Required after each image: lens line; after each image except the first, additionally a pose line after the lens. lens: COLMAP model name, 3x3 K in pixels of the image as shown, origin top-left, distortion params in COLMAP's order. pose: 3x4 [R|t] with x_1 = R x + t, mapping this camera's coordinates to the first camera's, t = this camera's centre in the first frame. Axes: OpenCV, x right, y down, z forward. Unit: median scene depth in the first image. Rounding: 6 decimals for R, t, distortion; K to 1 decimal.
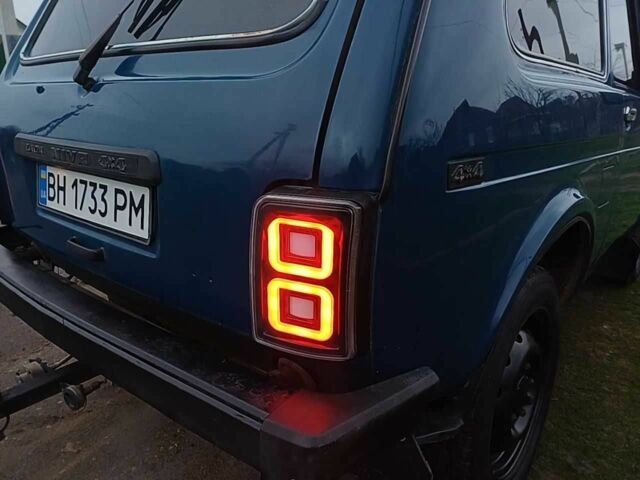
lens RADIAL K [[476.7, 0, 316.4], [0, 476.7, 237.5], [0, 0, 1]] dist [0.074651, -0.054069]
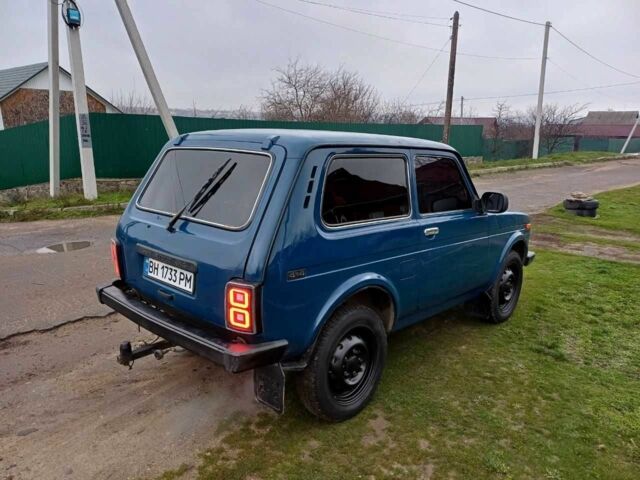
lens RADIAL K [[476.7, 0, 316.4], [0, 476.7, 237.5], [0, 0, 1]] dist [0.074651, -0.054069]
pose [[0.998260, 0.020917, -0.055140, 0.488816], [-0.025201, 0.996621, -0.078172, -0.109945], [0.053318, 0.079425, 0.995414, -1.663222]]
